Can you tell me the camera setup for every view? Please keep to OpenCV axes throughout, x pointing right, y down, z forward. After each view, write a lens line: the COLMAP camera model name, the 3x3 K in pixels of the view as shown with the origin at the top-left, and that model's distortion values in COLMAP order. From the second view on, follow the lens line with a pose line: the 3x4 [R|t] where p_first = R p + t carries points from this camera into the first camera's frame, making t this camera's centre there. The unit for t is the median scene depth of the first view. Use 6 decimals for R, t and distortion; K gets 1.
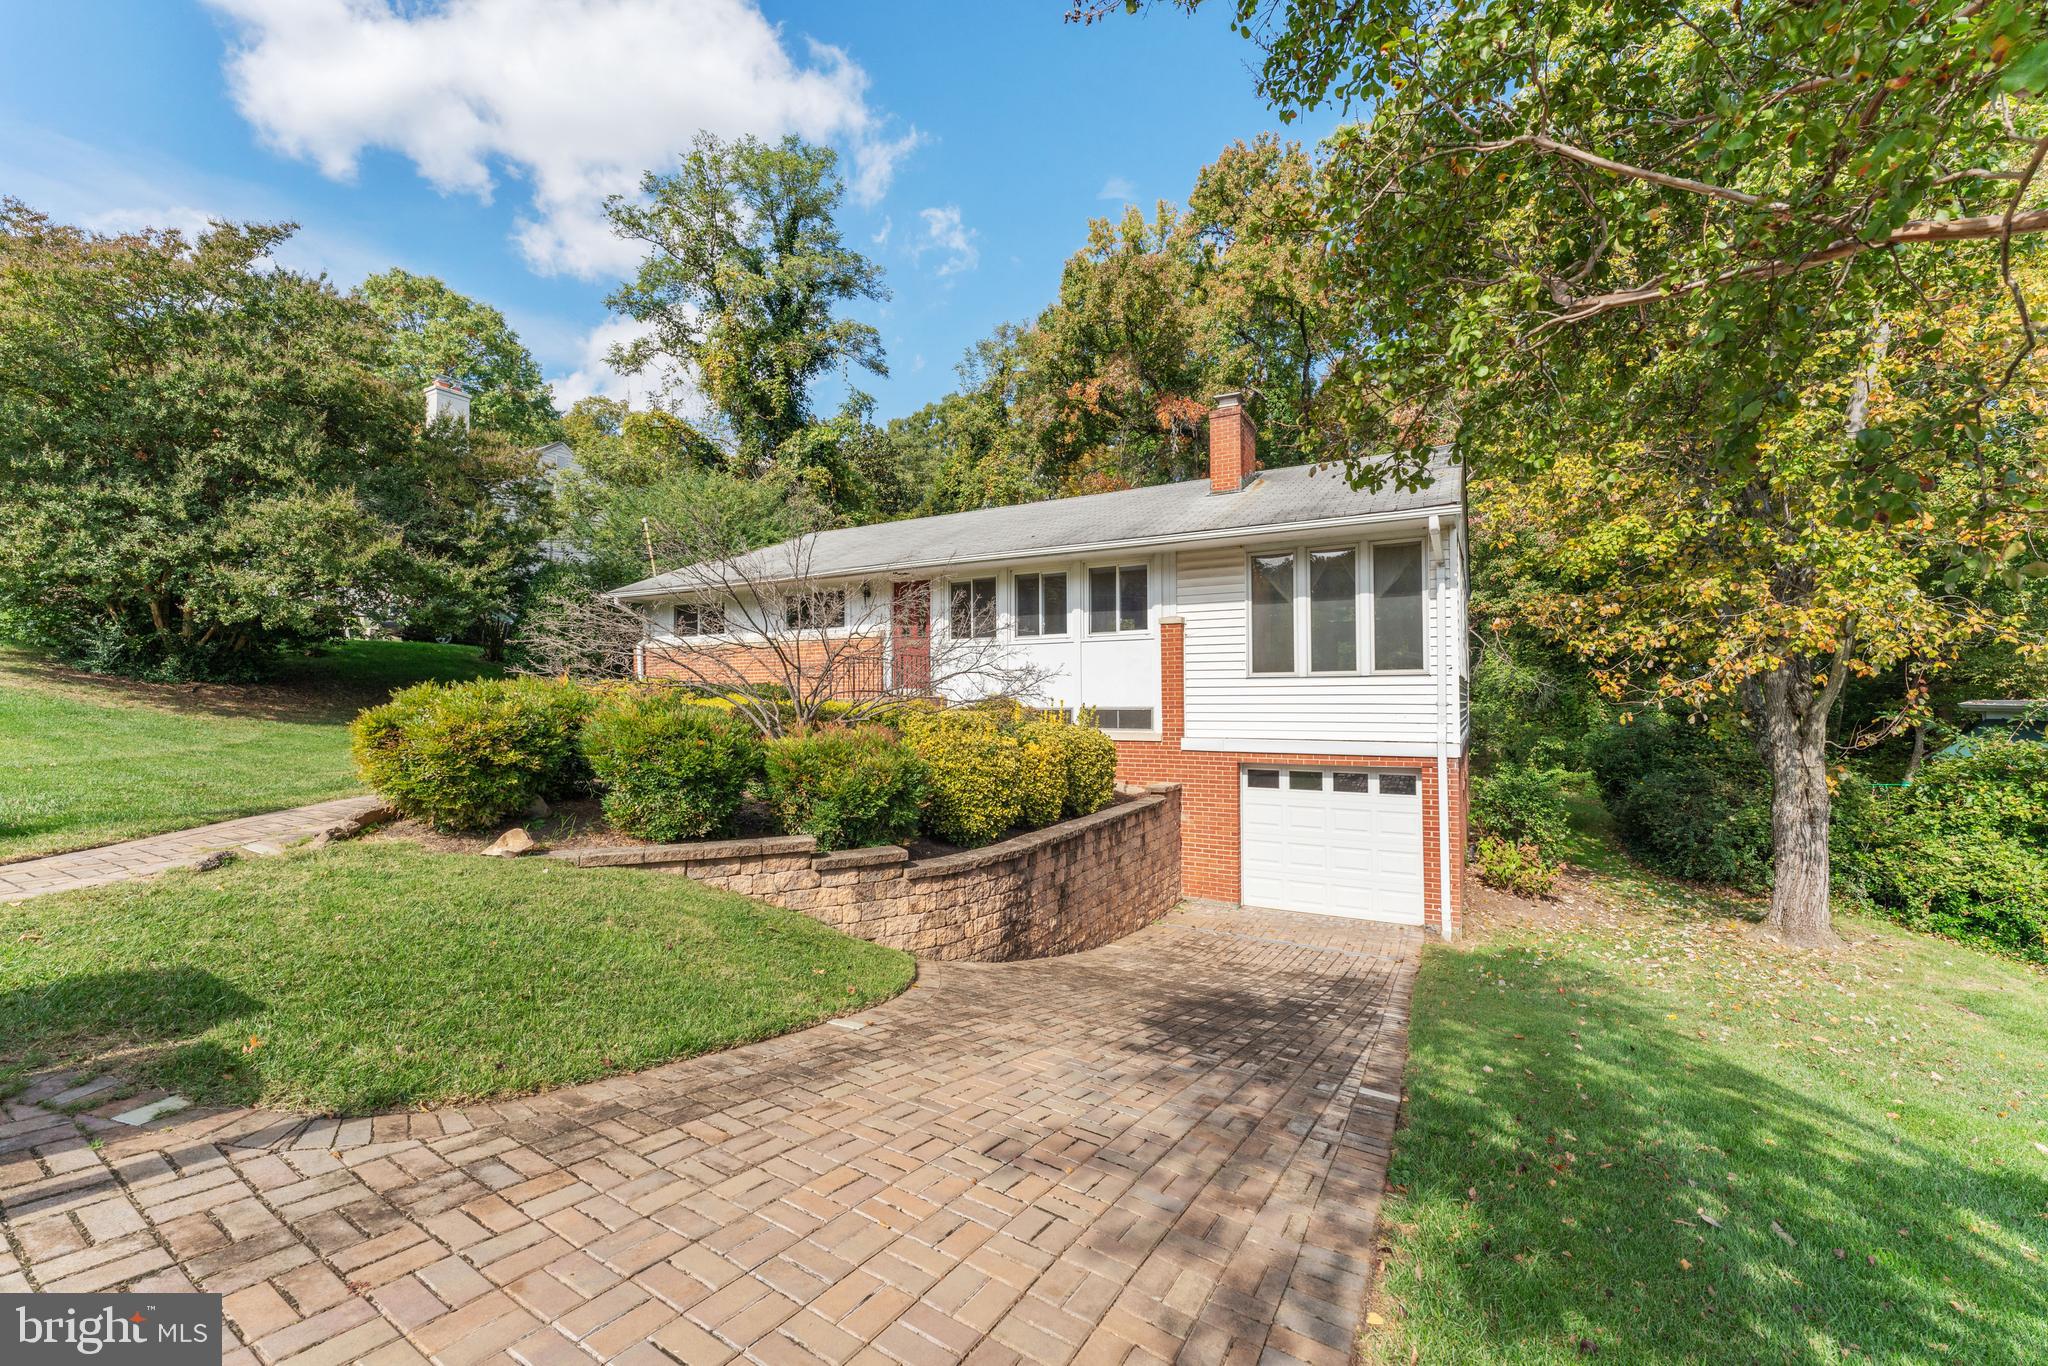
lens RADIAL K [[817.3, 0, 1025.7], [0, 817.3, 684.6], [0, 0, 1]] dist [-0.002691, 0.000466]
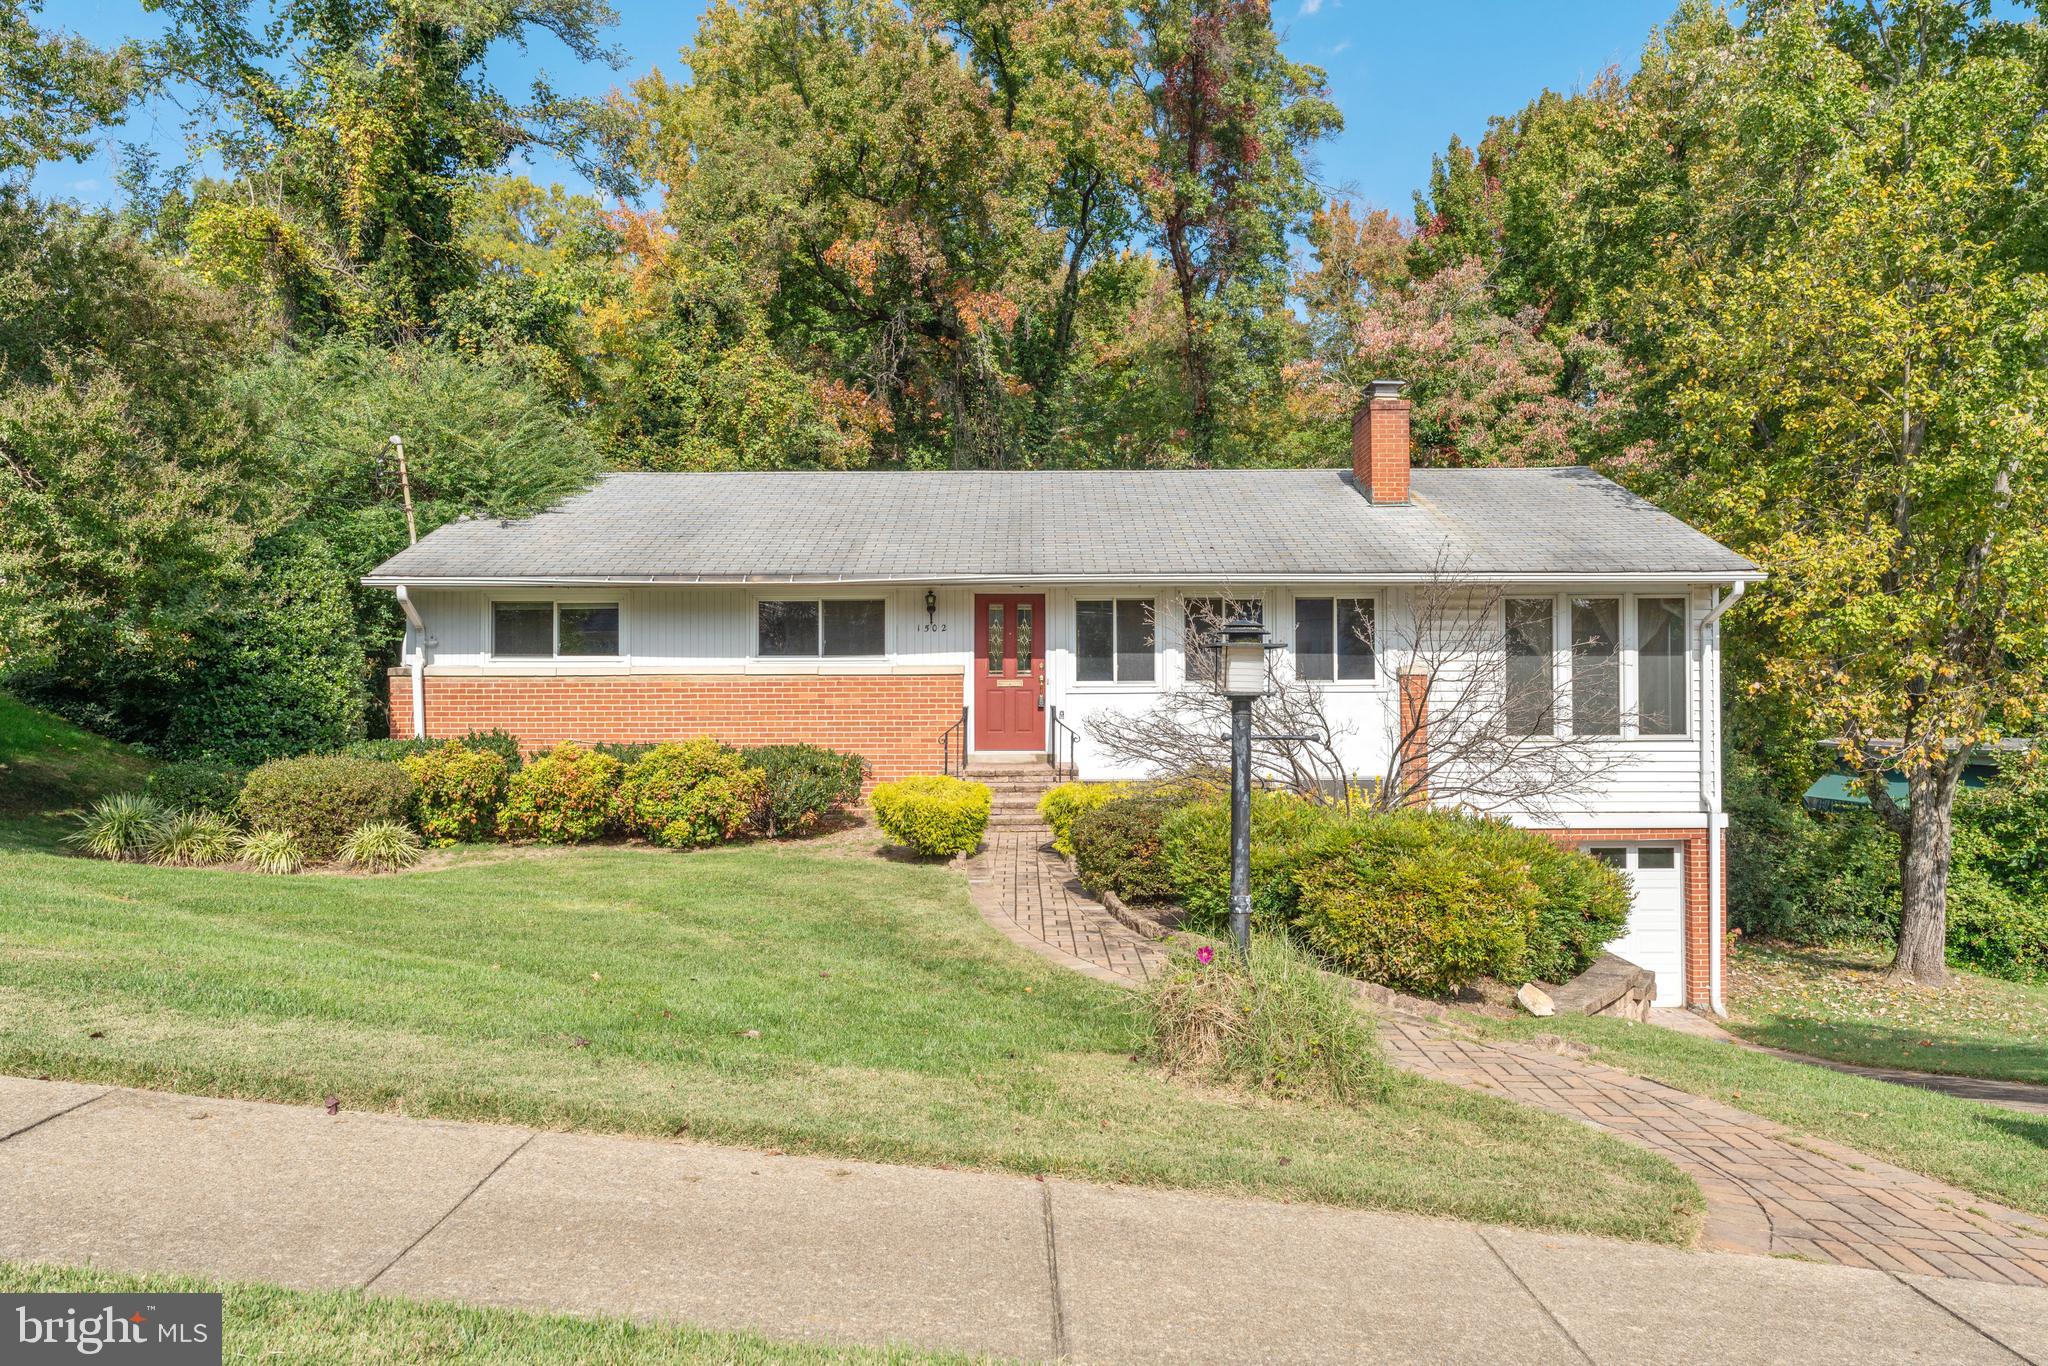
lens RADIAL K [[1365.9, 0, 1017.5], [0, 1365.9, 685.7], [0, 0, 1]] dist [0.000704, -0.000844]
pose [[0.870714, 0.004870, 0.491765, -0.840790], [-0.006080, 0.999981, 0.000863, -0.063002], [-0.491752, -0.003741, 0.870727, 0.007658]]
